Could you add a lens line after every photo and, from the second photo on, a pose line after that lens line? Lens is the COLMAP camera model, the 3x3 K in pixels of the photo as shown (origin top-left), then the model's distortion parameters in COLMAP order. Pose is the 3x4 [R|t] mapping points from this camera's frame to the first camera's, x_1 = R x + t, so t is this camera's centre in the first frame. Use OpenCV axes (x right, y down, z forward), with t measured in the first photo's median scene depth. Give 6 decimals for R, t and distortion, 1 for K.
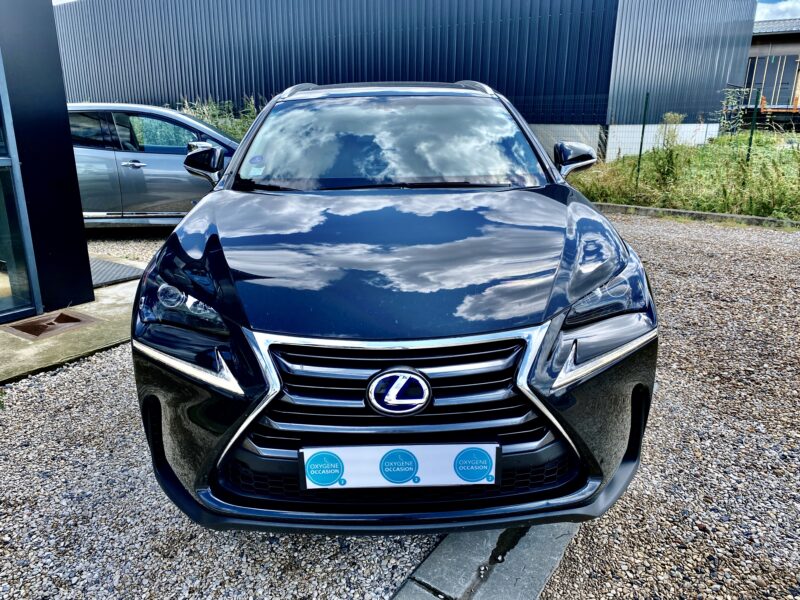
lens RADIAL K [[600.9, 0, 400.0], [0, 600.9, 300.0], [0, 0, 1]] dist [0.007041, -0.003379]
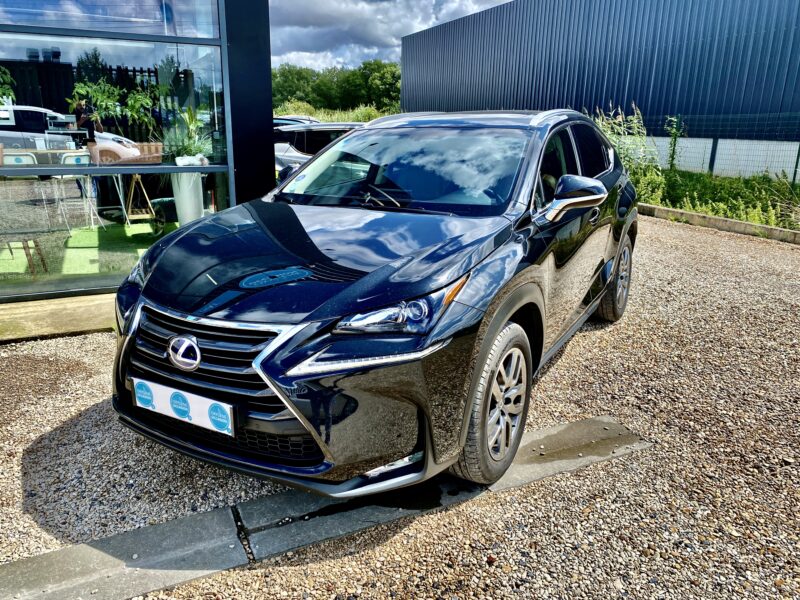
lens RADIAL K [[600.9, 0, 400.0], [0, 600.9, 300.0], [0, 0, 1]] dist [0.007041, -0.003379]
pose [[0.861420, 0.150753, -0.485004, 1.077361], [-0.159570, 0.986911, 0.023345, -0.080267], [0.482175, 0.057282, 0.874200, 0.005519]]
